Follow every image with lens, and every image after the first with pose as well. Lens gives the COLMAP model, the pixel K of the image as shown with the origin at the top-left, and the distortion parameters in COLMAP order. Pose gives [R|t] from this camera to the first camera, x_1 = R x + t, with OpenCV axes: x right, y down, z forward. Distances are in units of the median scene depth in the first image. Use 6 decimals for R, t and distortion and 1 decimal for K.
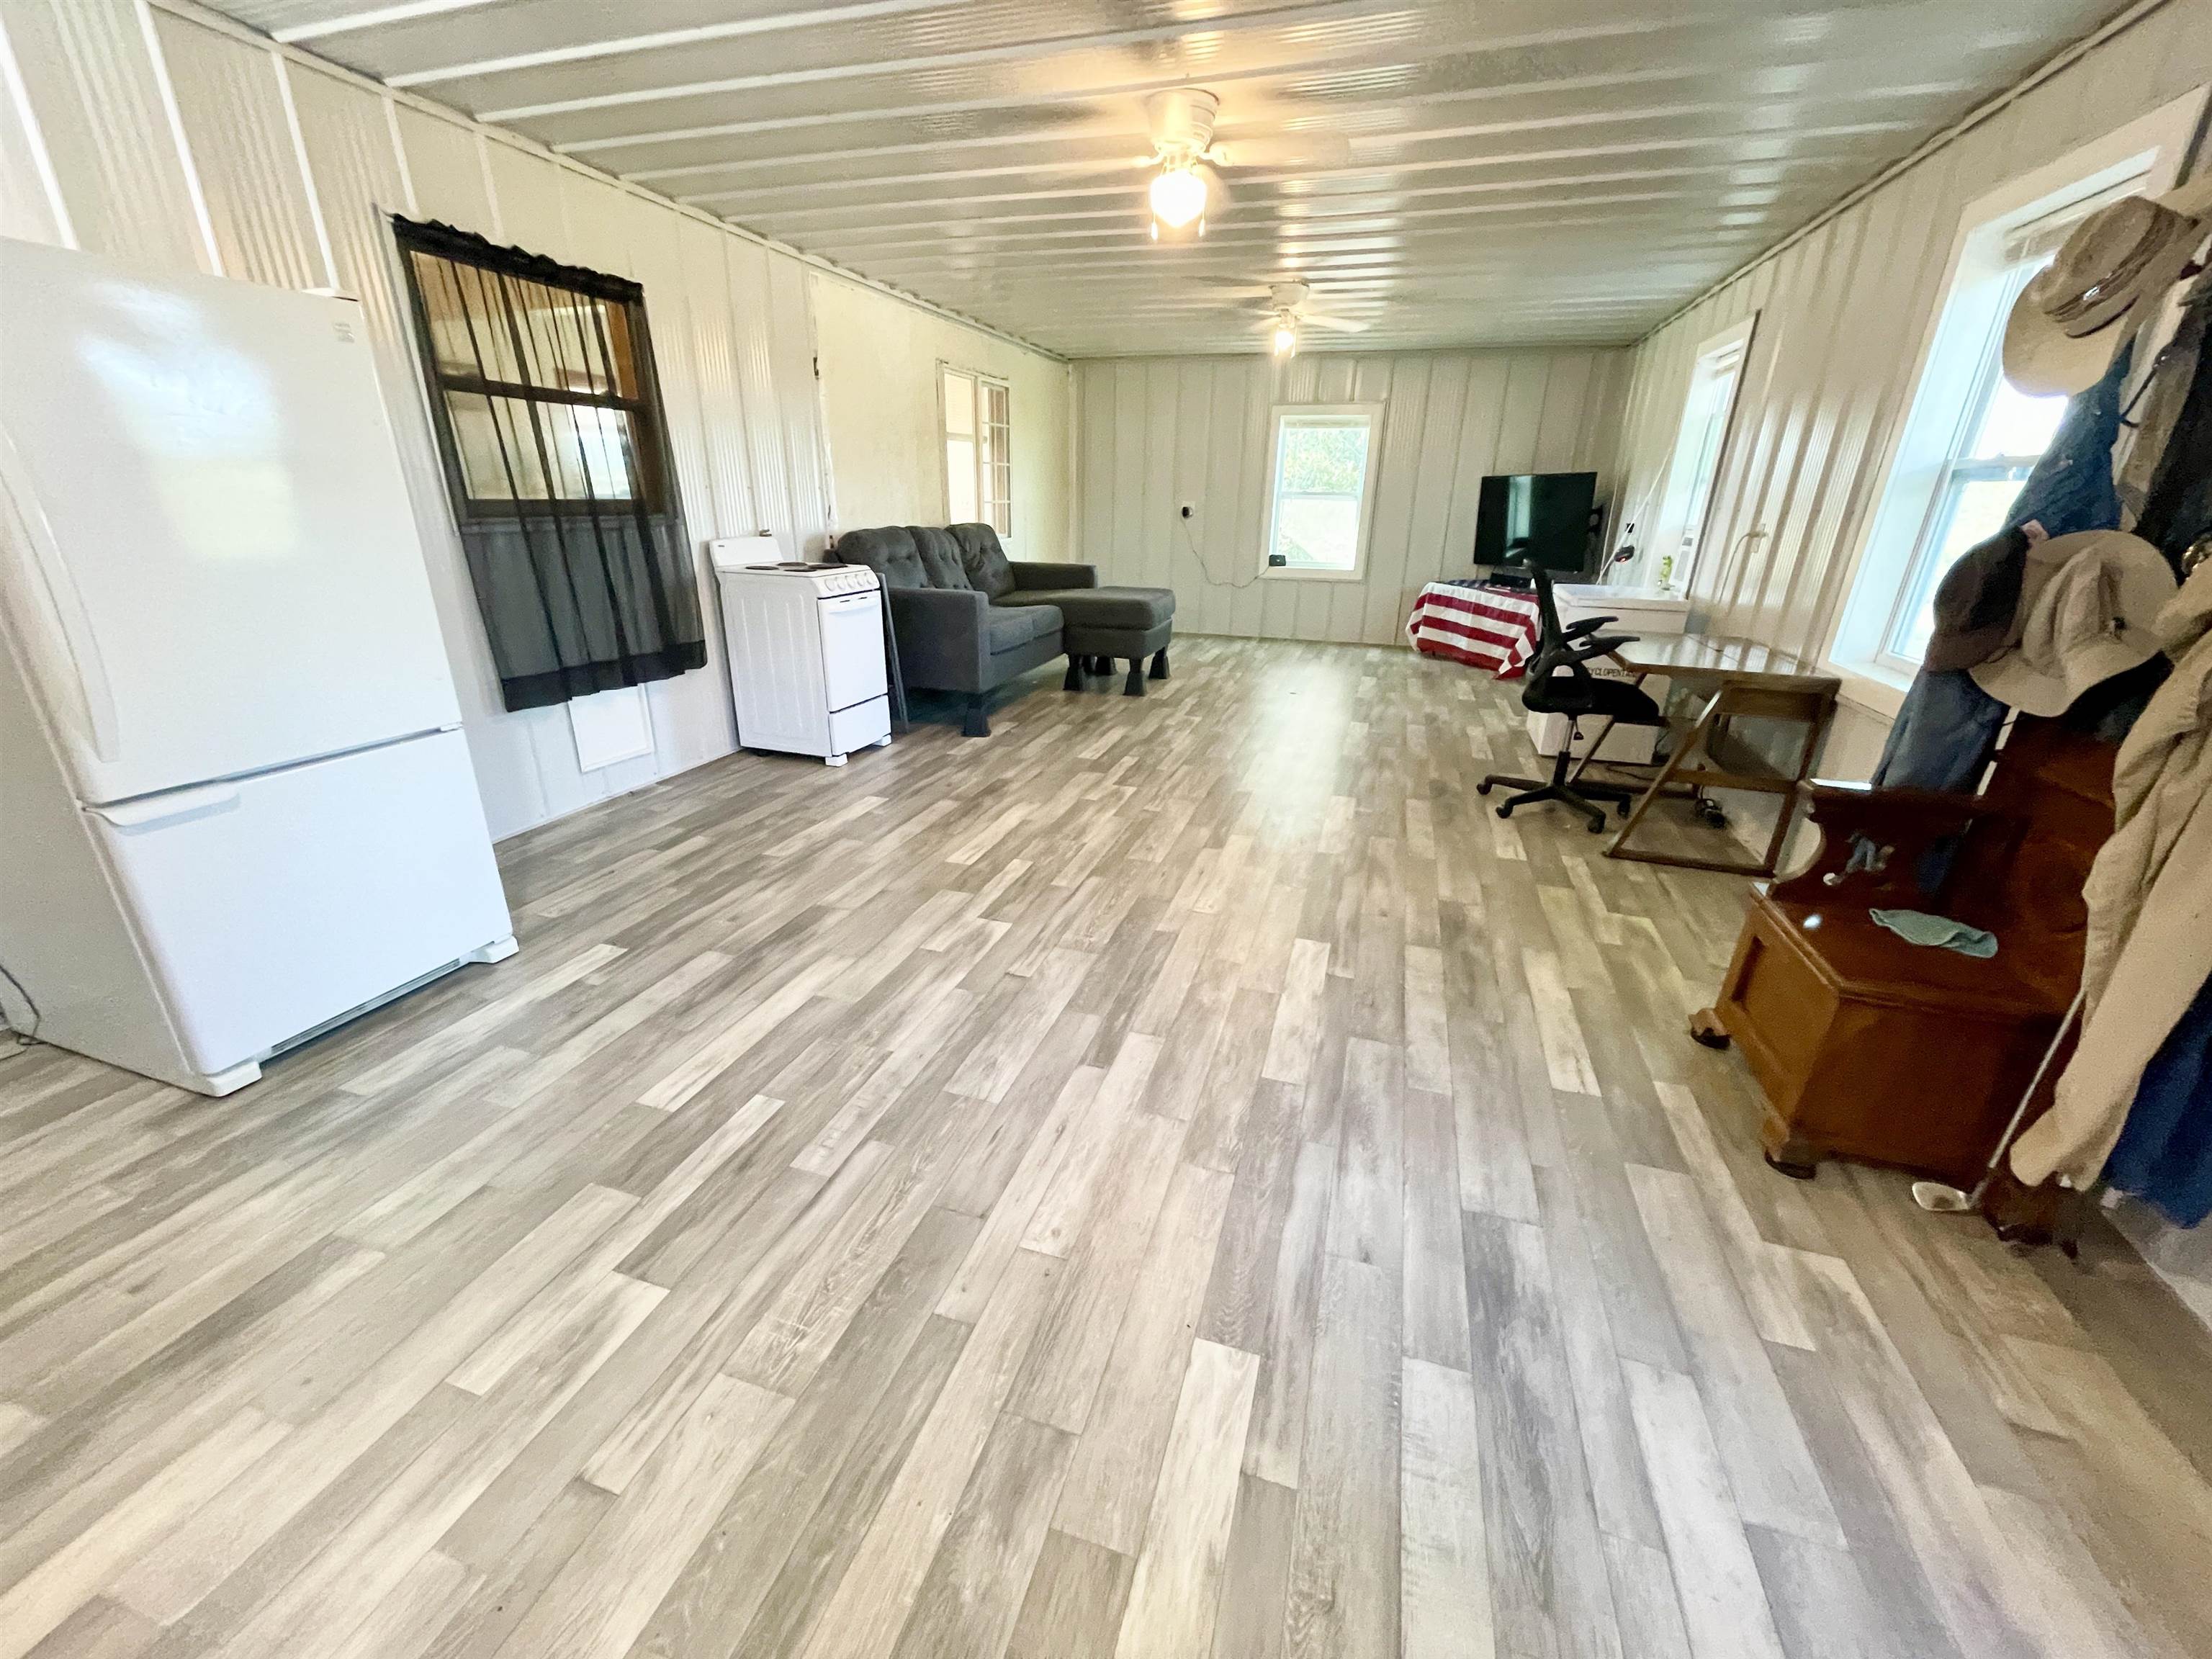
lens RADIAL K [[879.0, 0, 1106.3], [0, 879.0, 836.1], [0, 0, 1]] dist [0.000776, -0.000840]
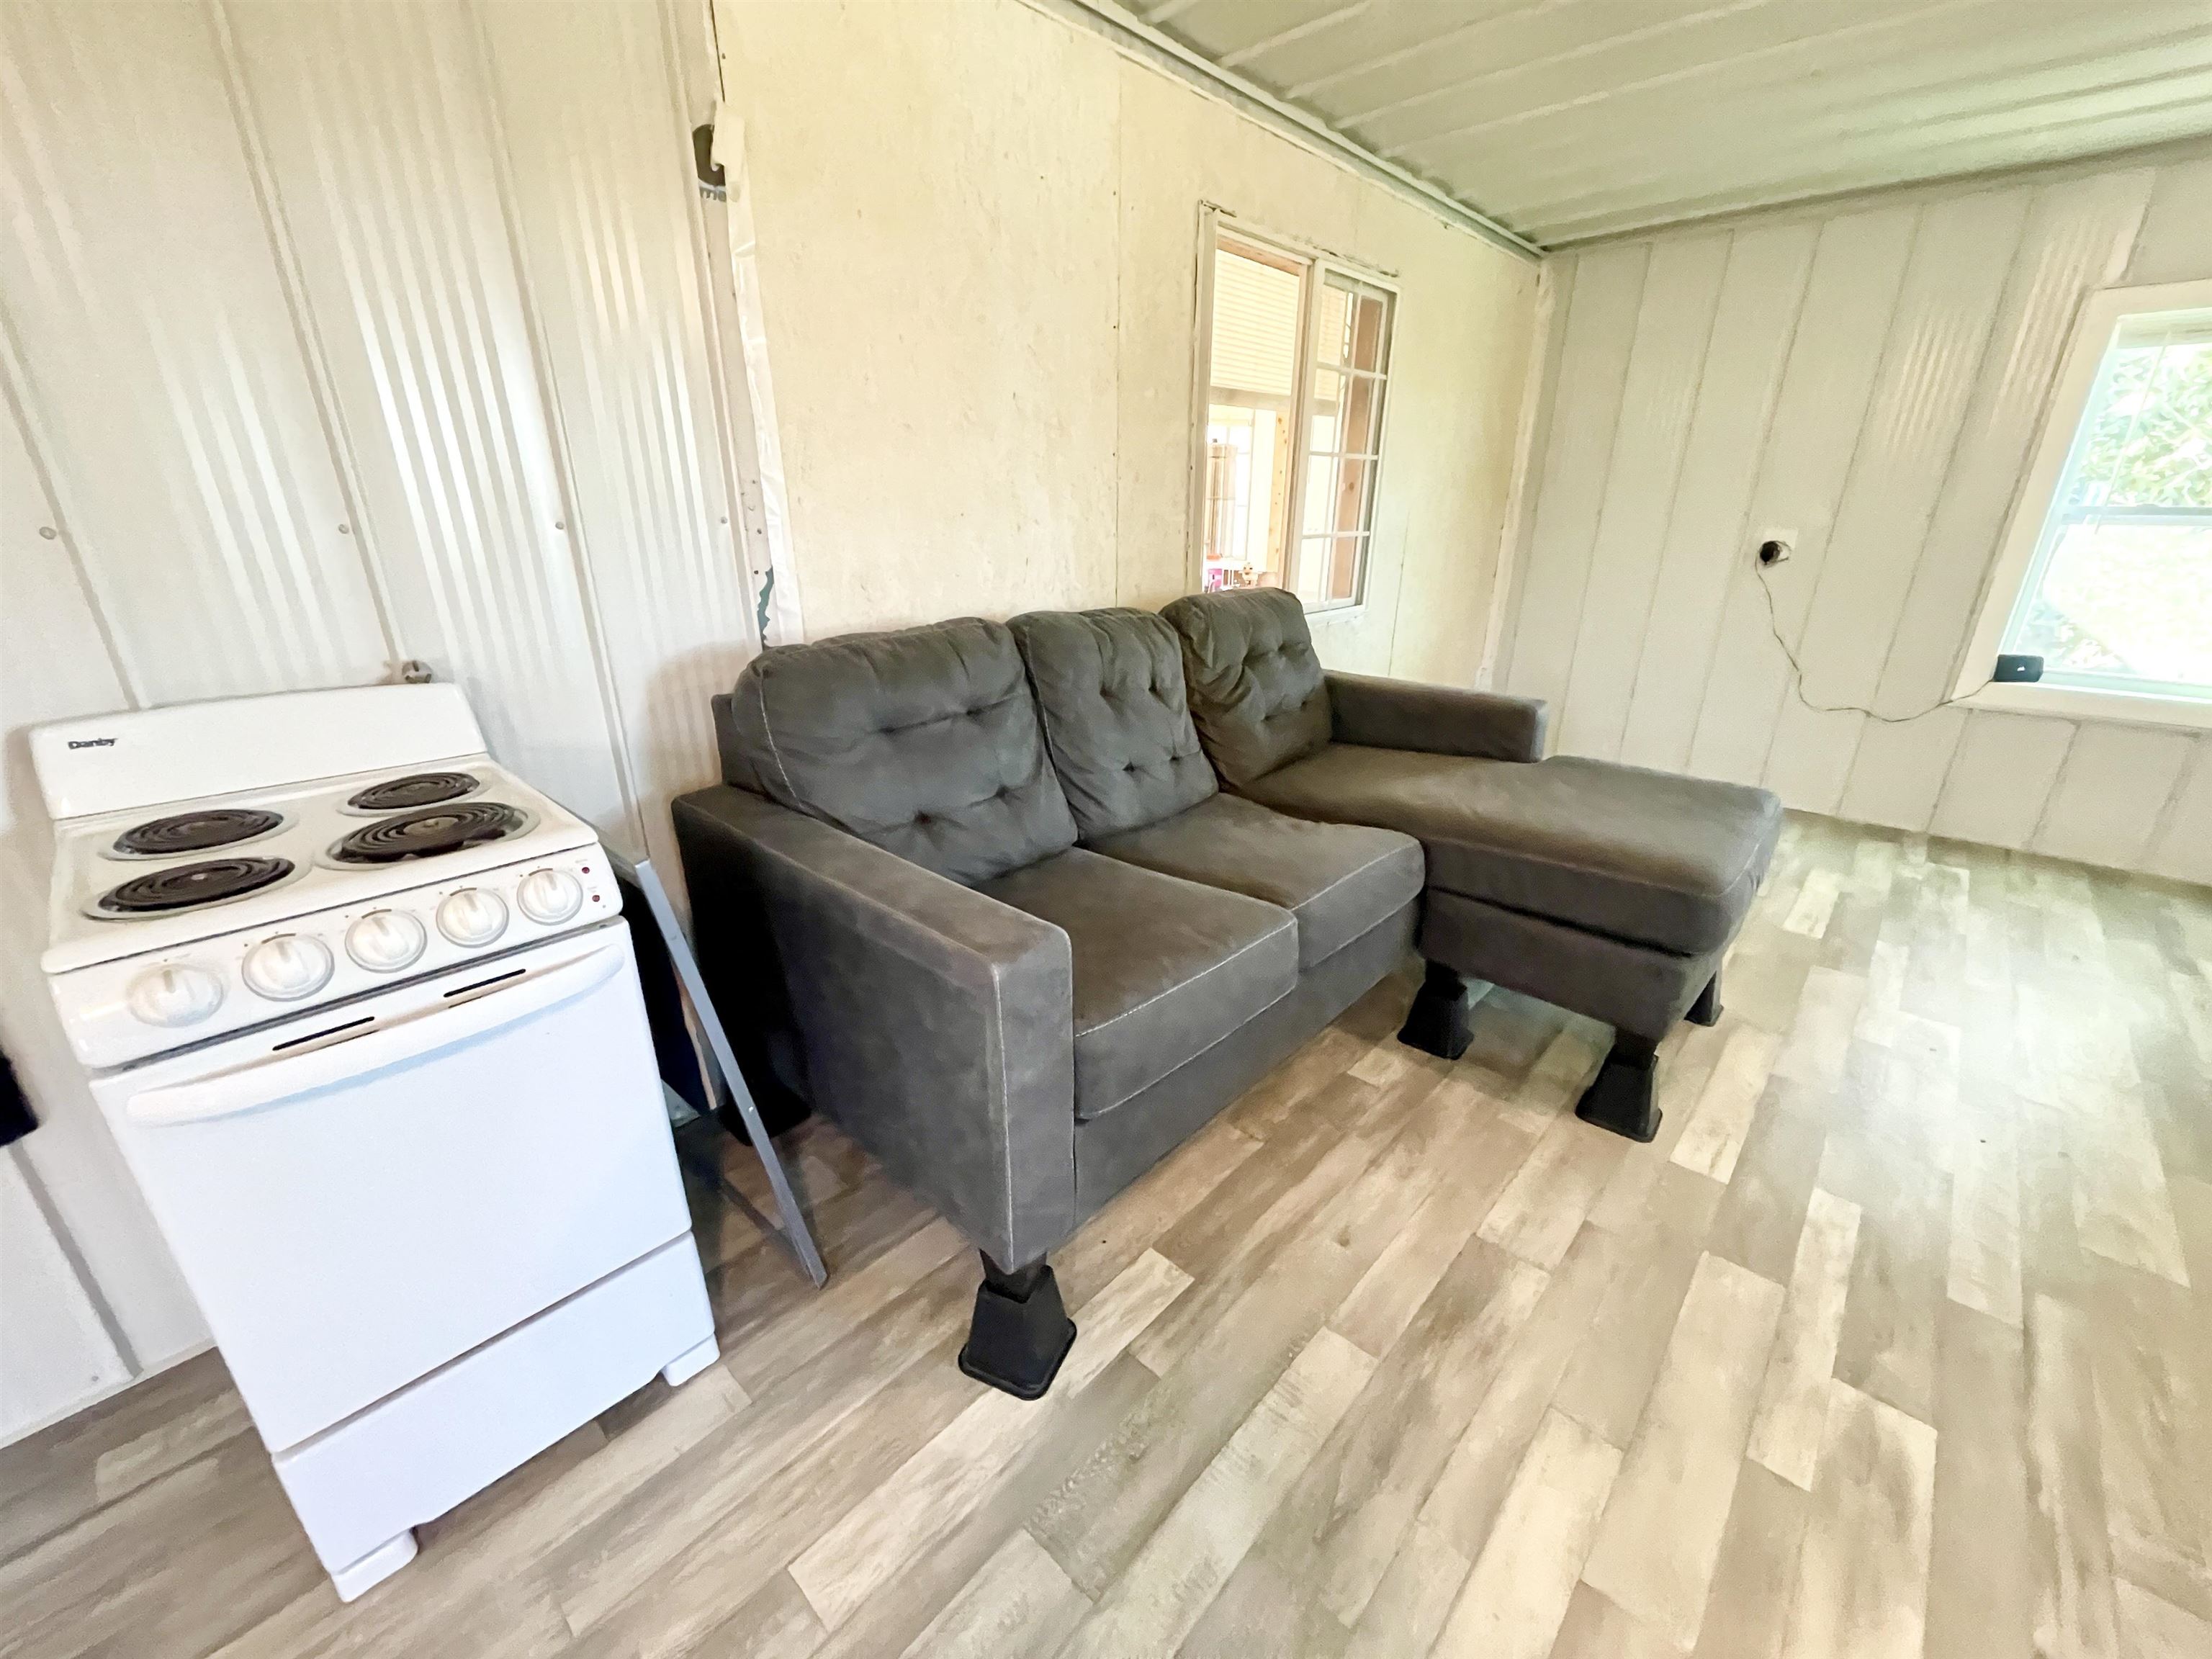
lens RADIAL K [[879.0, 0, 1104.5], [0, 879.0, 836.8], [0, 0, 1]] dist [0.000776, -0.000840]
pose [[0.901291, 0.140347, -0.409850, -0.019544], [-0.145564, 0.989174, 0.018621, -0.227354], [0.408027, 0.042877, 0.911963, 0.565713]]
